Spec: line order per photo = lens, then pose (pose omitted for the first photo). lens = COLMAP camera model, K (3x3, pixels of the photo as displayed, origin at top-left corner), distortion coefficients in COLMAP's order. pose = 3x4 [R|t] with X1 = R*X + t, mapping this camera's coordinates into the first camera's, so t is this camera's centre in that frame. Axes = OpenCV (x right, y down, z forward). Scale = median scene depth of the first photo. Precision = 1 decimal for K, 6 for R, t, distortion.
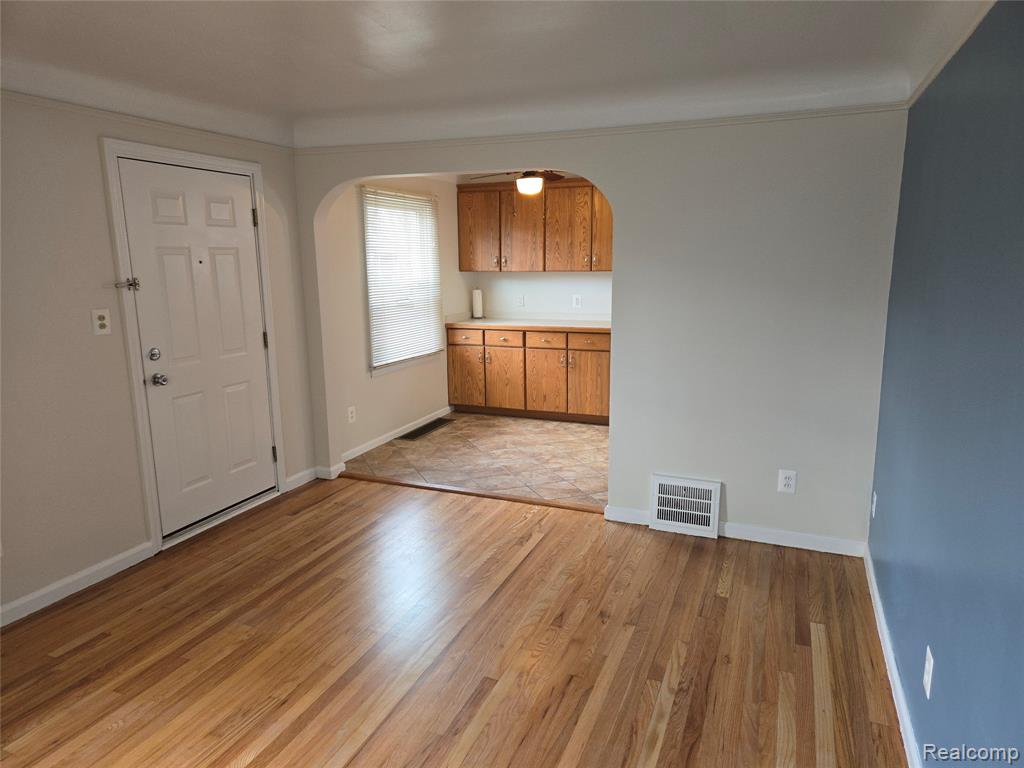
lens RADIAL K [[670.6, 0, 511.8], [0, 670.6, 384.2], [0, 0, 1]] dist [0.000005, -0.000985]
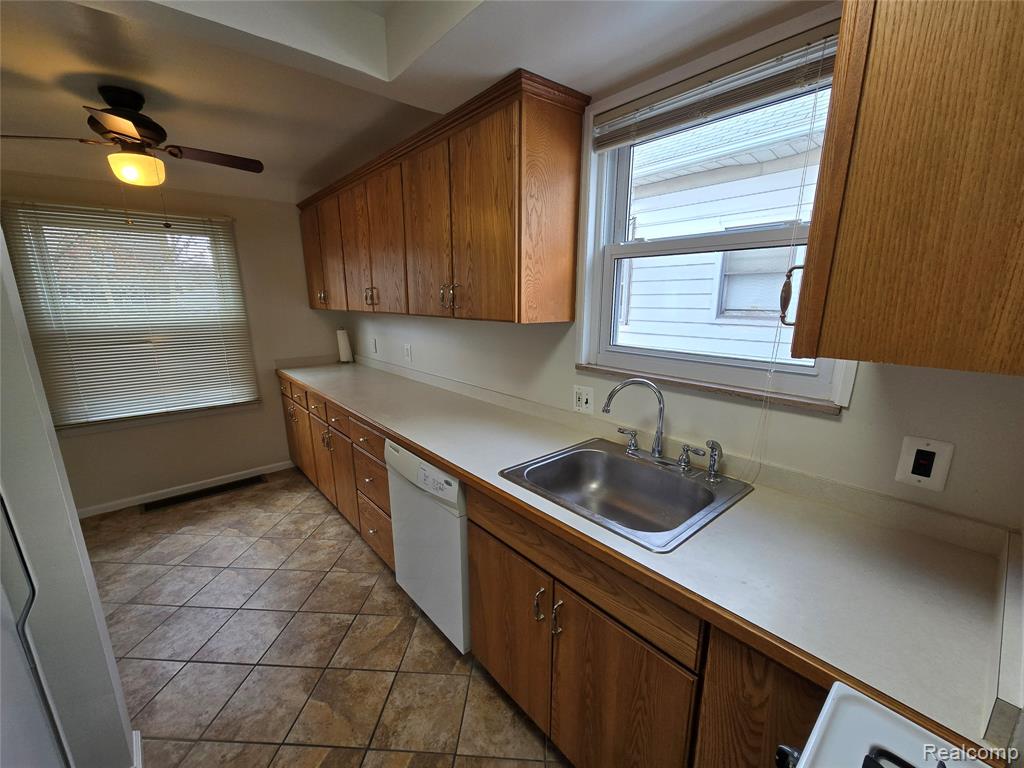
lens RADIAL K [[419.8, 0, 511.1], [0, 419.8, 393.7], [0, 0, 1]] dist [-0.001718, -0.000711]
pose [[0.894036, 0.110547, -0.434142, 0.427942], [-0.092652, 0.993751, 0.062242, -0.125037], [0.438310, -0.015422, 0.898691, 0.670730]]
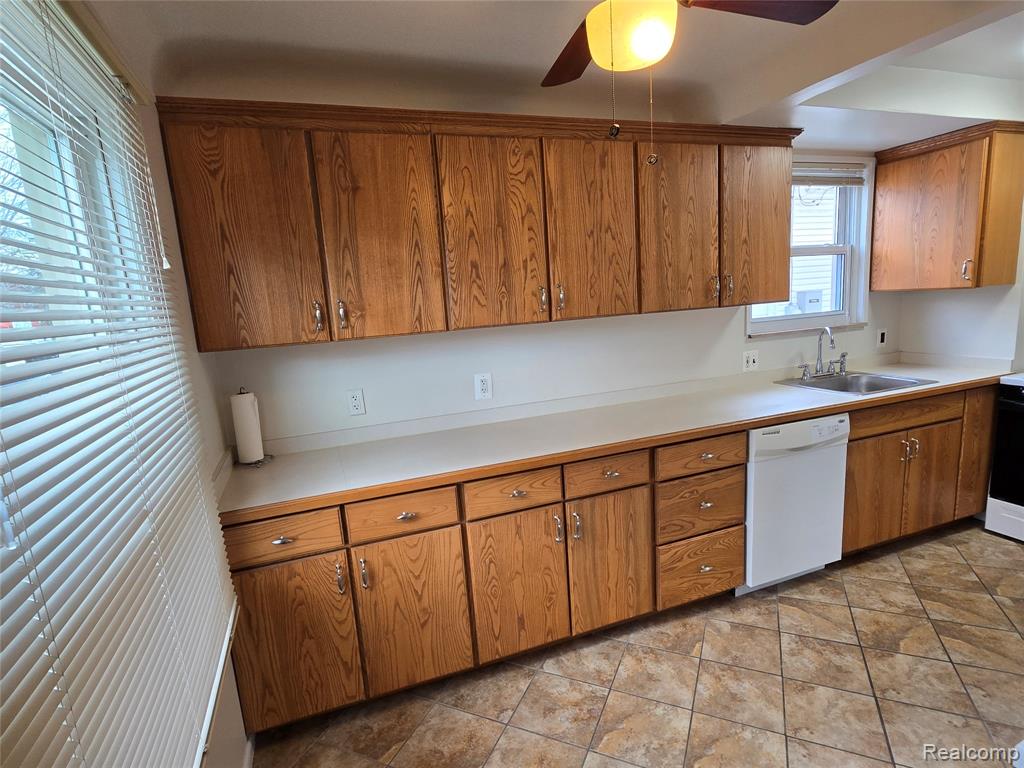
lens RADIAL K [[542.2, 0, 514.8], [0, 542.2, 386.9], [0, 0, 1]] dist [-0.007636, 0.003016]
pose [[0.728630, -0.152710, 0.667666, -0.161204], [0.181746, 0.982989, 0.026491, -0.136669], [-0.660354, 0.102044, 0.743989, 0.730378]]
